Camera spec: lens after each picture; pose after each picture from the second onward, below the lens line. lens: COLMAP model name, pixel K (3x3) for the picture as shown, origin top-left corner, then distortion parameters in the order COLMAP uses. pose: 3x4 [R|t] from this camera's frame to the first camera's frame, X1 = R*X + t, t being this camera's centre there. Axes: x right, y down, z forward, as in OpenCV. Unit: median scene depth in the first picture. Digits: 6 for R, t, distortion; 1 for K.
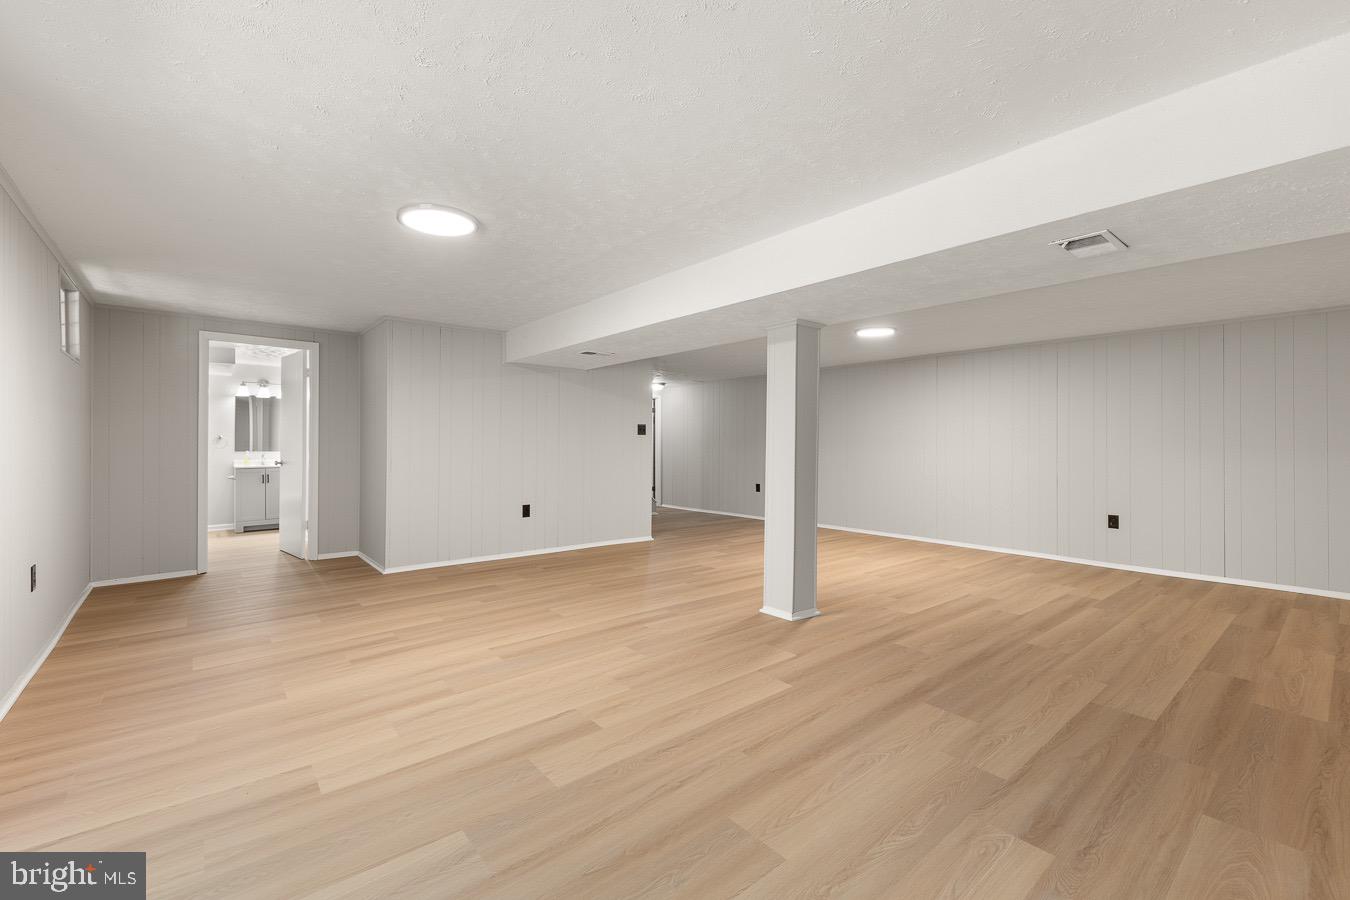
lens RADIAL K [[559.5, 0, 669.1], [0, 559.5, 446.8], [0, 0, 1]] dist [0.004451, -0.002987]
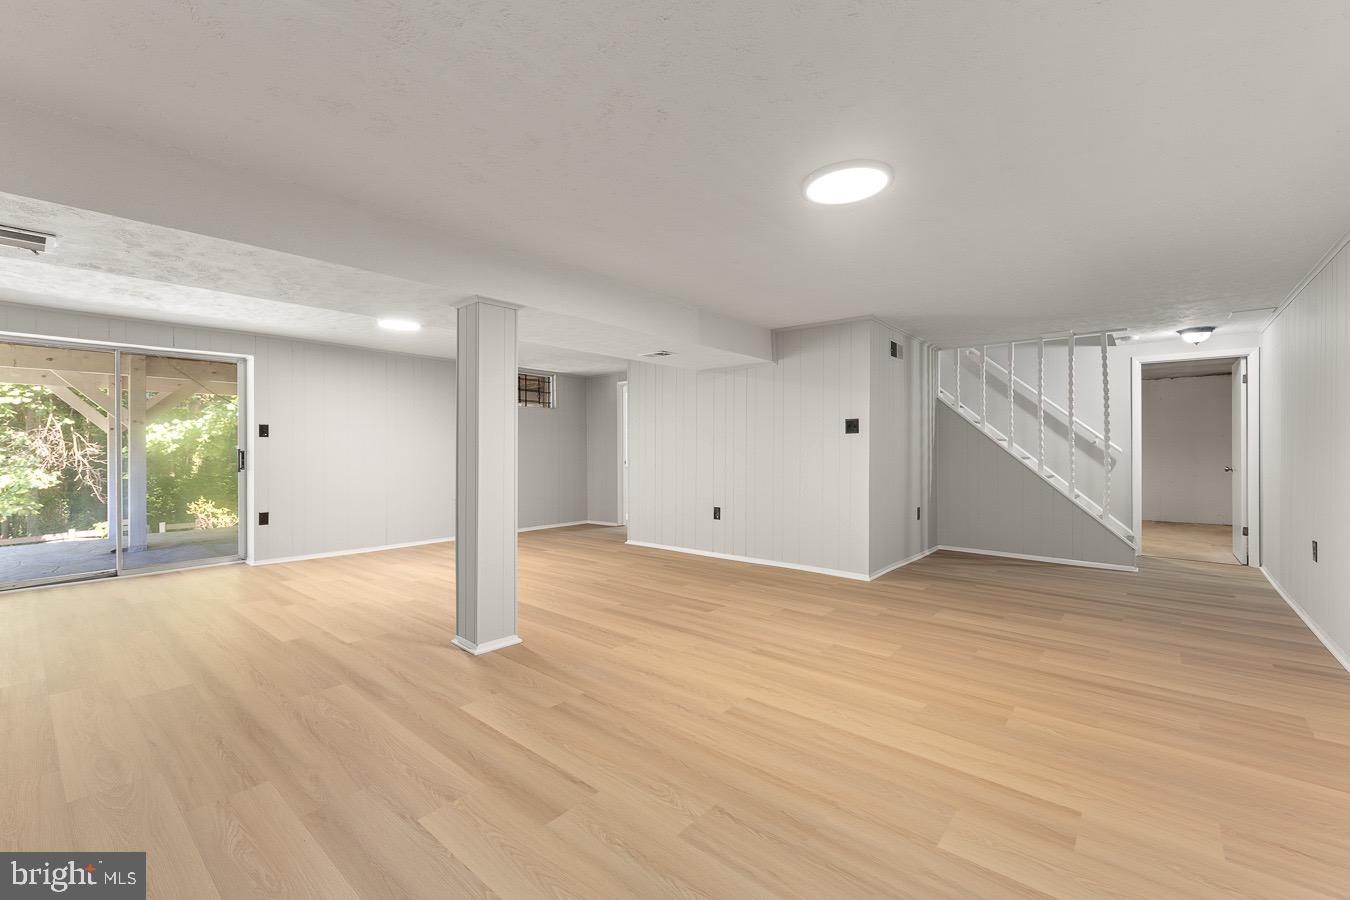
lens RADIAL K [[559.5, 0, 669.8], [0, 559.5, 451.6], [0, 0, 1]] dist [0.004451, -0.002987]
pose [[0.184125, 0.000251, -0.982903, 1.313049], [0.000039, 1.000000, 0.000262, 0.005658], [0.982903, -0.000086, 0.184125, 1.325214]]
